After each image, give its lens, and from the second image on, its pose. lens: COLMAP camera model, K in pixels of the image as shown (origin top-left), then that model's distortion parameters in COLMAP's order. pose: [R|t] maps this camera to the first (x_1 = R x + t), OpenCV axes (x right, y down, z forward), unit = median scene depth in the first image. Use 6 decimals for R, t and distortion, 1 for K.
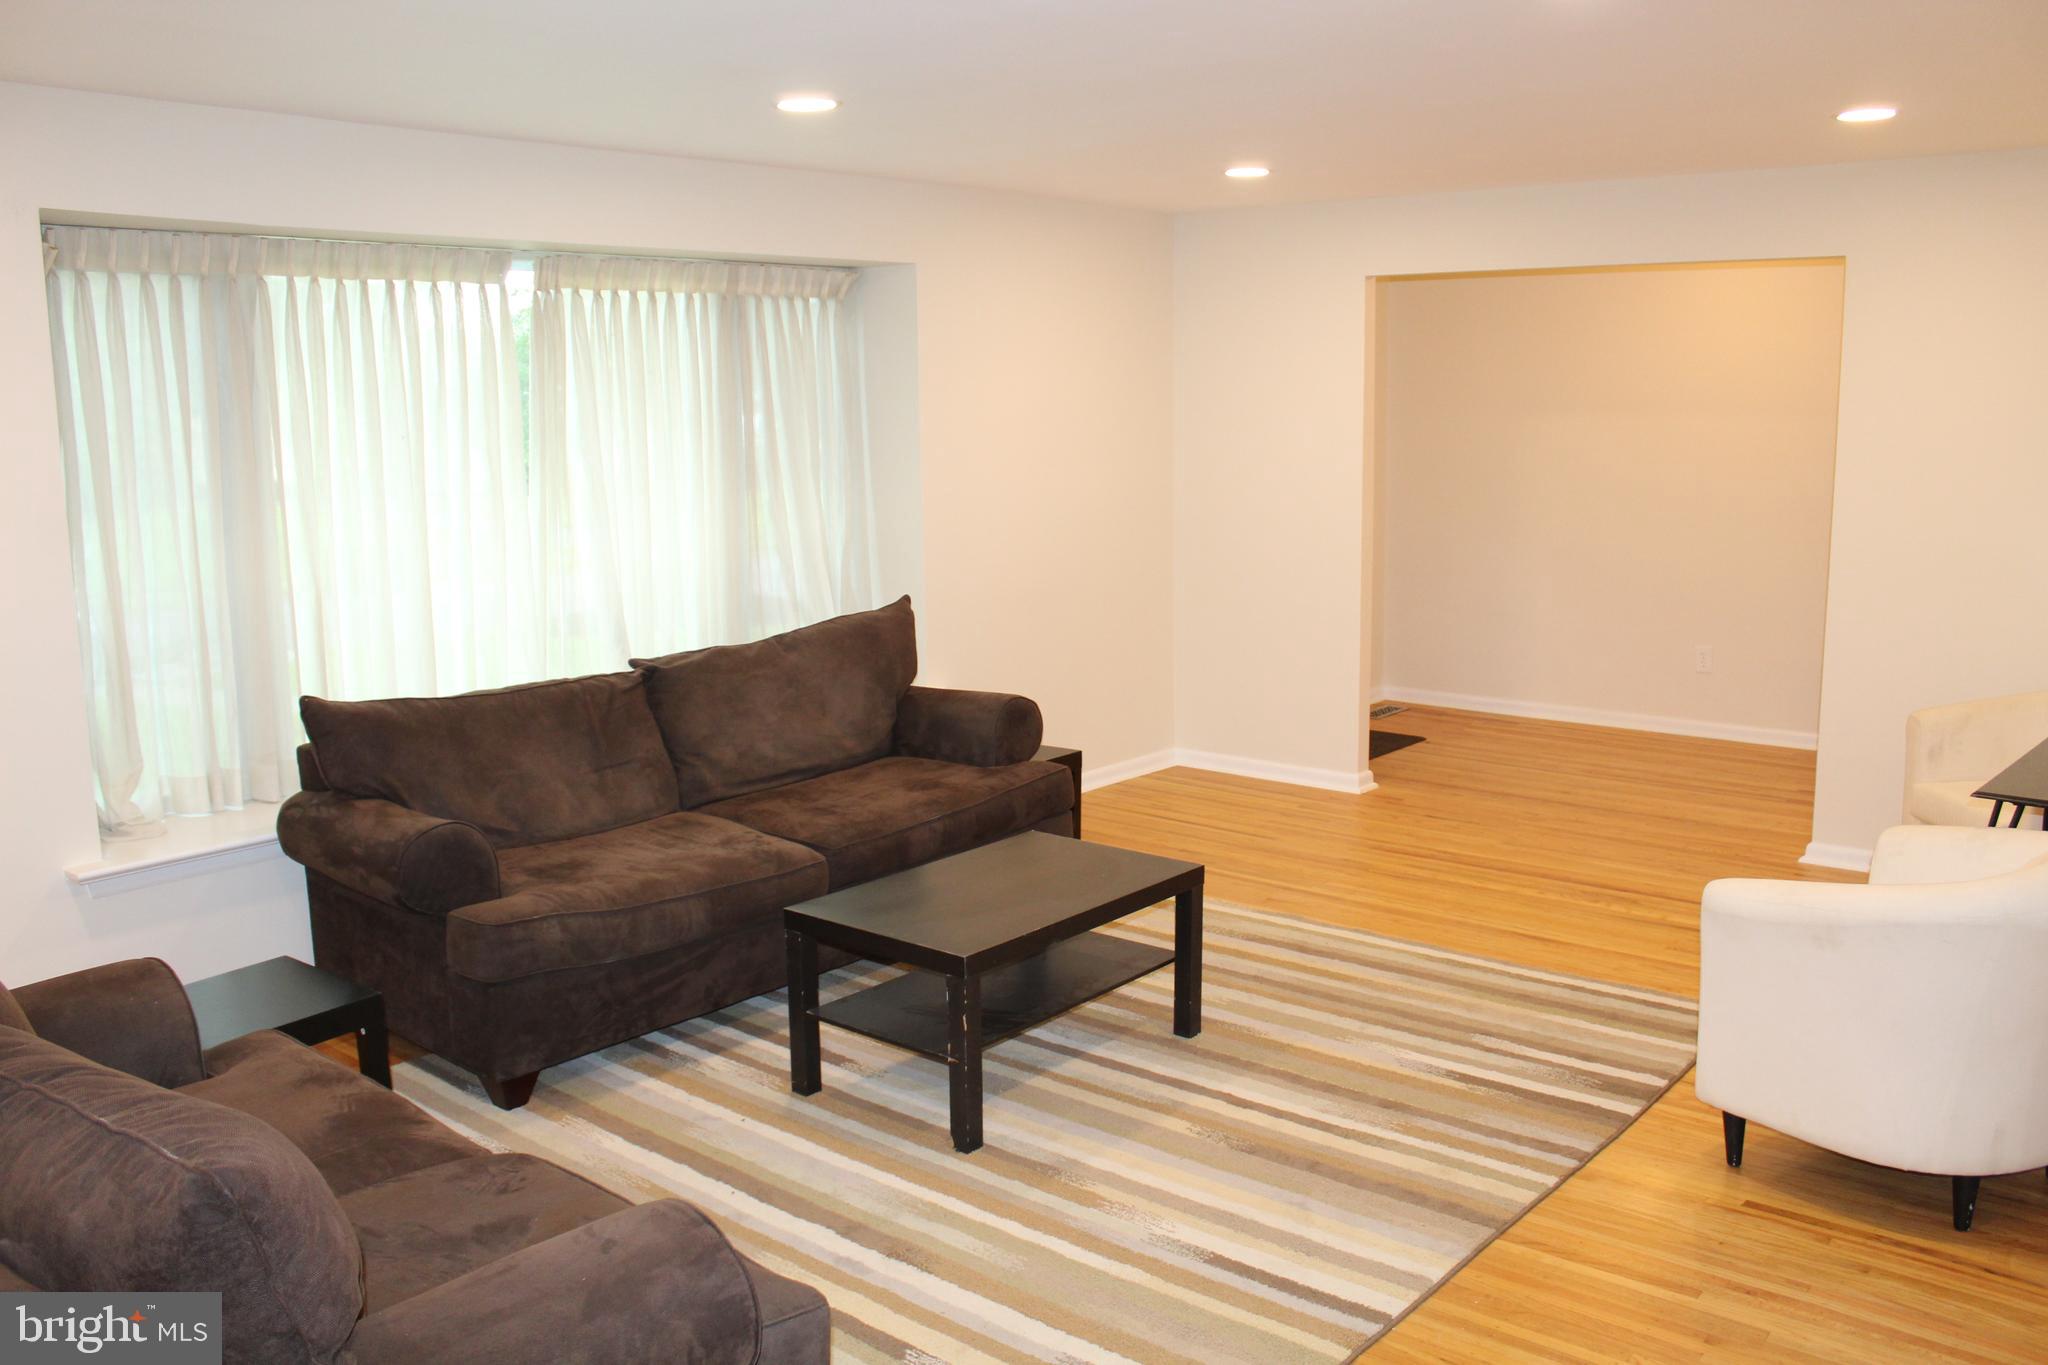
lens RADIAL K [[1698.0, 0, 1029.4], [0, 1698.0, 685.9], [0, 0, 1]] dist [-0.170367, 0.142253]
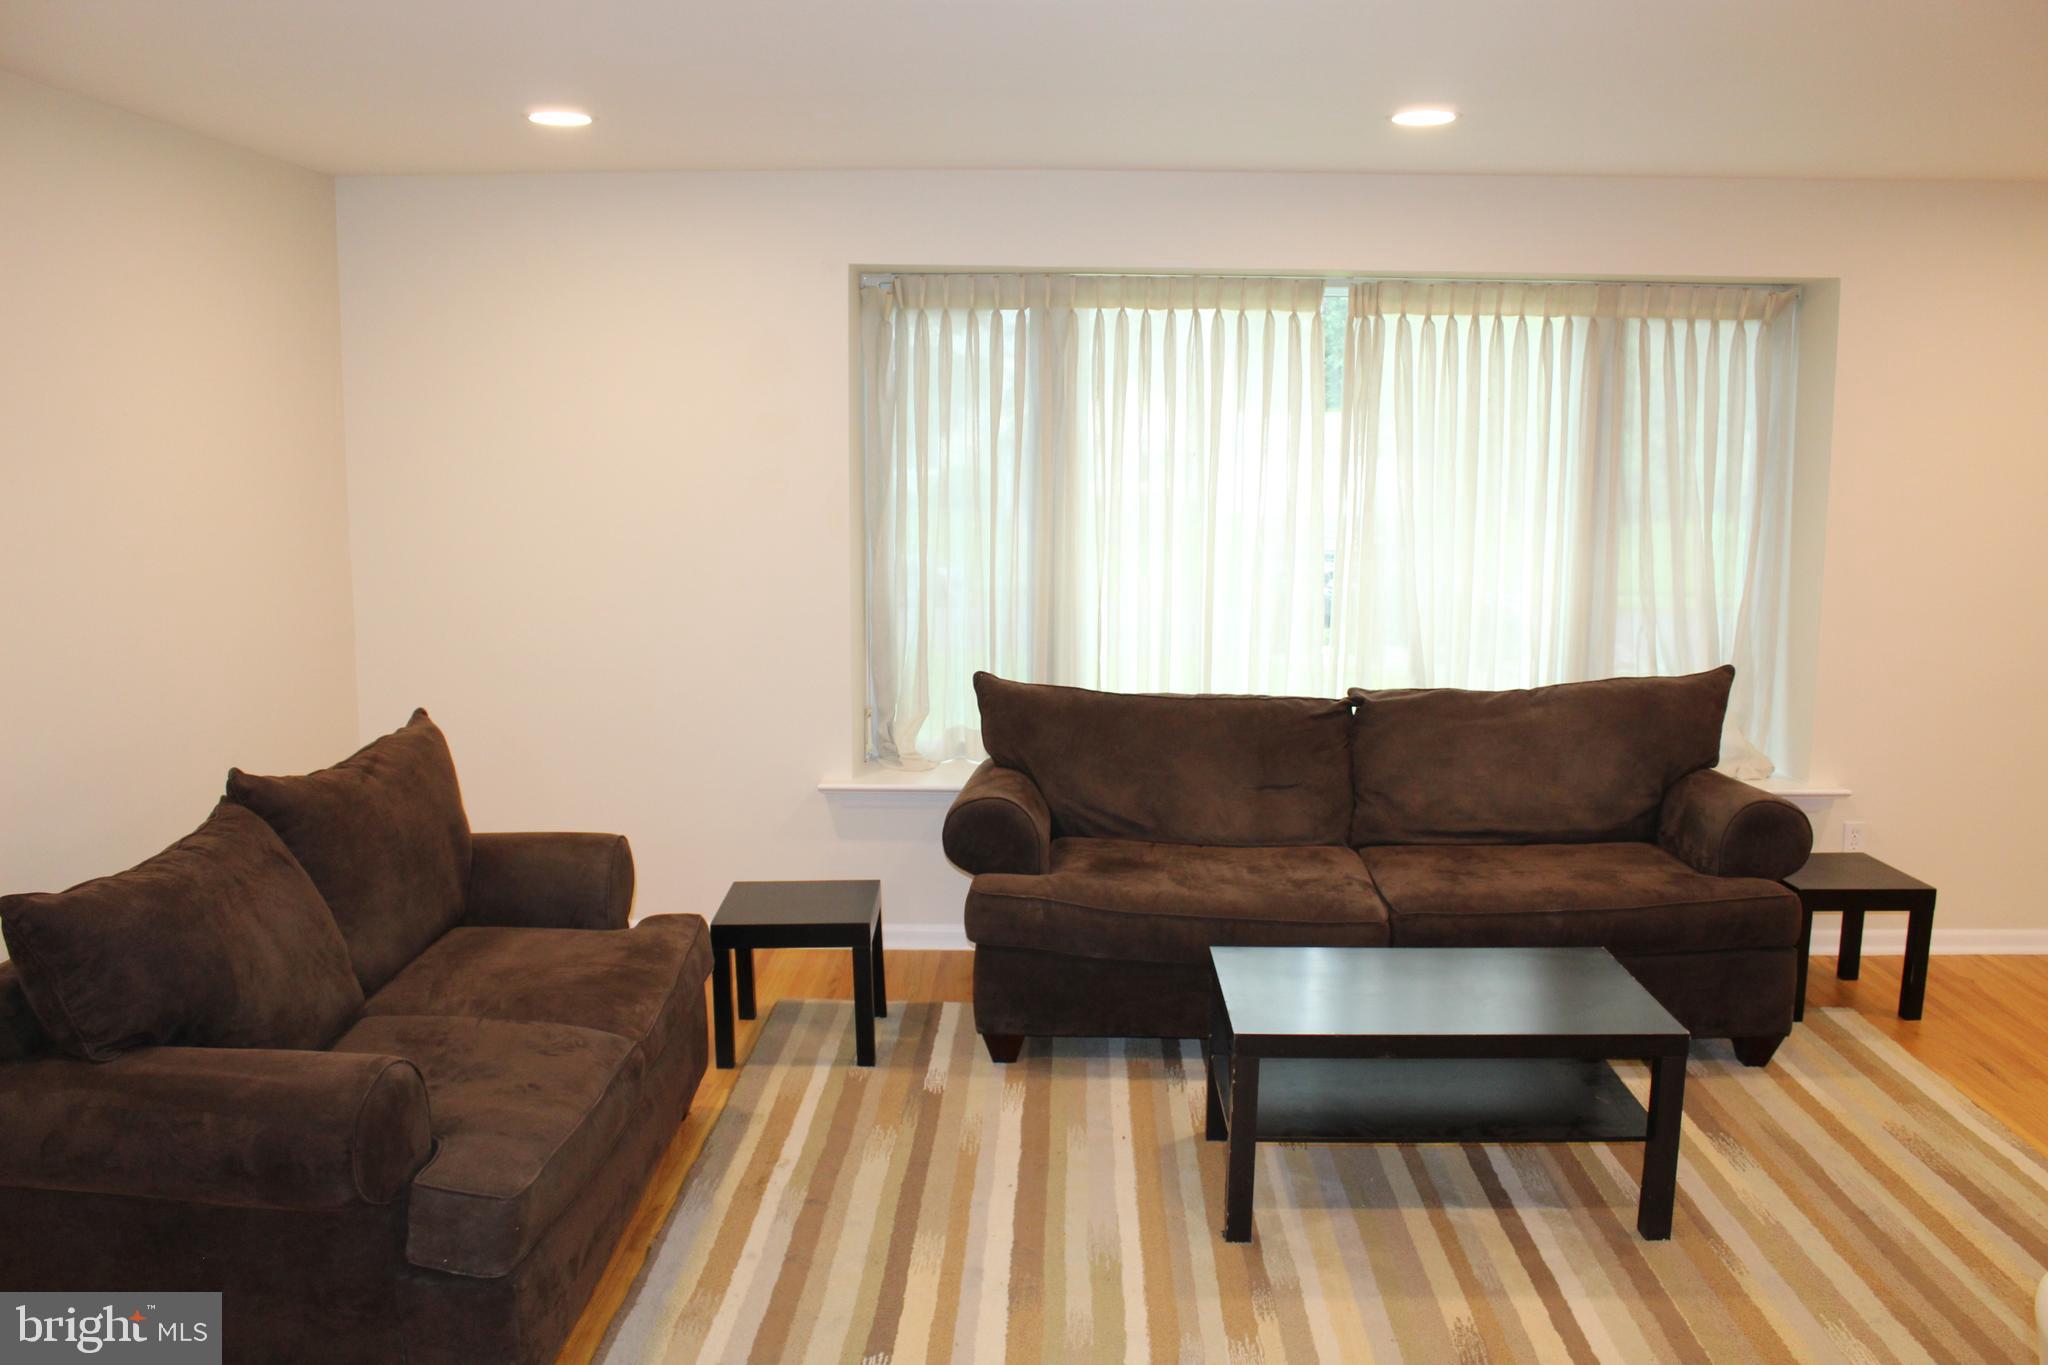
lens RADIAL K [[1698.0, 0, 1009.3], [0, 1698.0, 672.8], [0, 0, 1]] dist [-0.170367, 0.142253]
pose [[0.616118, 0.130037, -0.776846, 0.421759], [-0.142924, 0.988362, 0.052089, -0.048630], [0.774578, 0.078937, 0.627533, 0.223559]]
